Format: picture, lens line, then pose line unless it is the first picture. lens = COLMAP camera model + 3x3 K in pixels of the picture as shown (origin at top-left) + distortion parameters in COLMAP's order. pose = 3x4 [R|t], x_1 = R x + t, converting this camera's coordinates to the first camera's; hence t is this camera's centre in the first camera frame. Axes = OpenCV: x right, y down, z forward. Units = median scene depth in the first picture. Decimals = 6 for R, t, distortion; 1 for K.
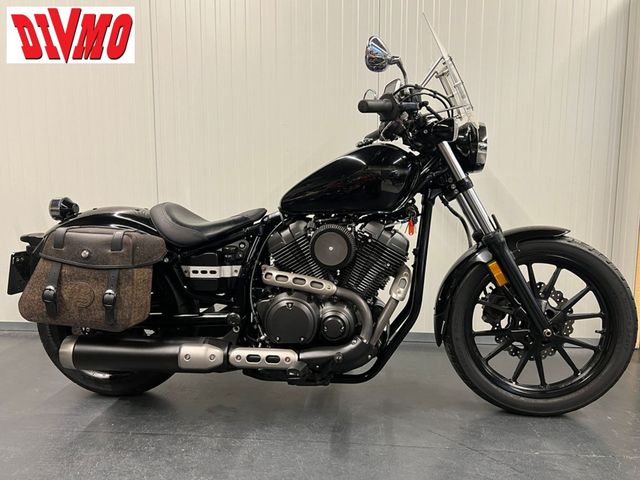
lens RADIAL K [[519.3, 0, 326.1], [0, 519.3, 240.1], [0, 0, 1]] dist [0.041195, -0.032985]
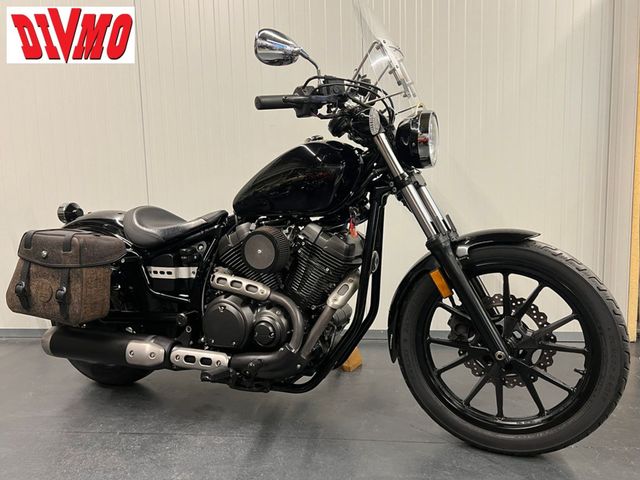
lens RADIAL K [[519.3, 0, 318.7], [0, 519.3, 243.5], [0, 0, 1]] dist [0.041195, -0.032985]
pose [[0.951016, 0.008851, -0.309015, 0.383420], [-0.006786, 0.999947, 0.007757, -0.007088], [0.309068, -0.005280, 0.951025, 0.104328]]
